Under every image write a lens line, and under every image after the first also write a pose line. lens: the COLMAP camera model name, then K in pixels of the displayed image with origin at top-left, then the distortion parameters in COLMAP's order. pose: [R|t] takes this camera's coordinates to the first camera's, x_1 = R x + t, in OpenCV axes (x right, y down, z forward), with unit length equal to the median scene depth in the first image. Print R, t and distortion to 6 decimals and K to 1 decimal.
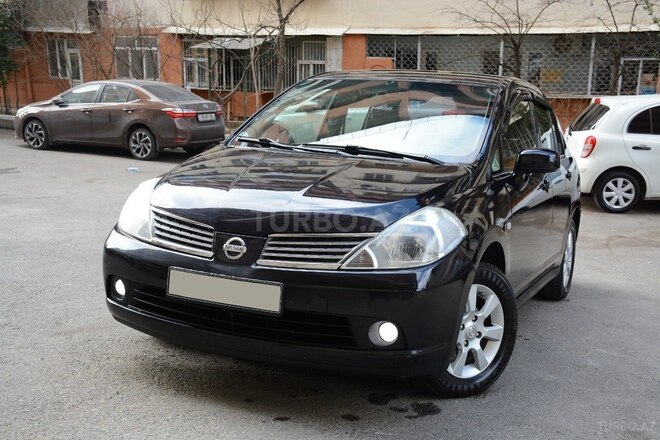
lens RADIAL K [[794.4, 0, 330.0], [0, 794.4, 220.0], [0, 0, 1]] dist [0.100695, 0.034174]
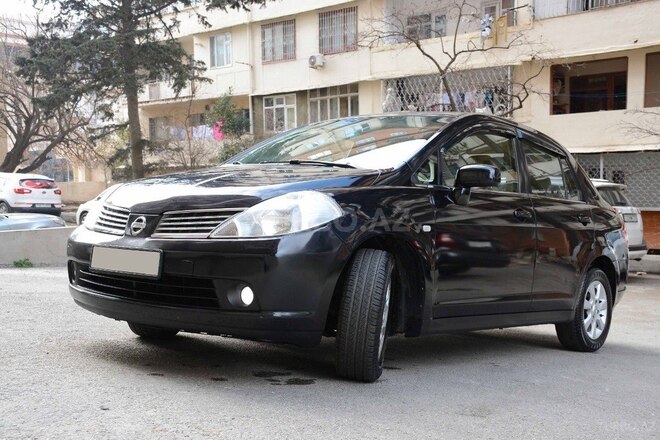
lens RADIAL K [[763.4, 0, 363.4], [0, 763.4, 228.3], [0, 0, 1]] dist [0.061207, 0.016685]
pose [[0.966744, -0.002764, -0.255733, 0.433041], [-0.038538, 0.986949, -0.156351, 0.182026], [0.252828, 0.161007, 0.954020, 0.025443]]
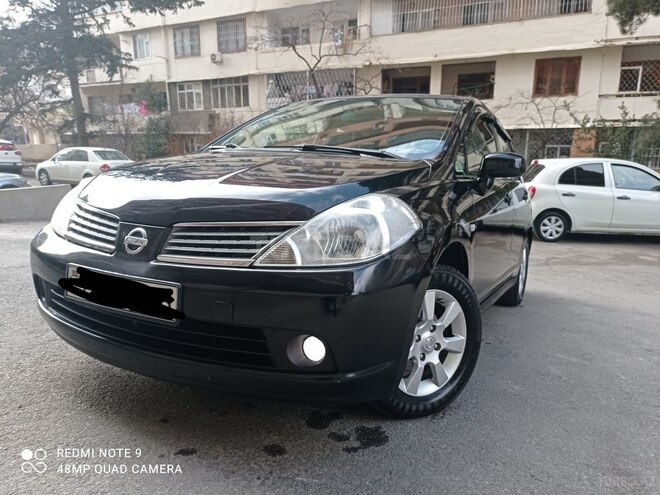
lens RADIAL K [[475.4, 0, 334.3], [0, 475.4, 247.6], [0, 0, 1]] dist [0.014406, -0.008963]
pose [[0.998124, 0.009334, -0.060504, 0.104711], [-0.010075, 0.999878, -0.011965, 0.042146], [0.060385, 0.012552, 0.998096, 0.473466]]
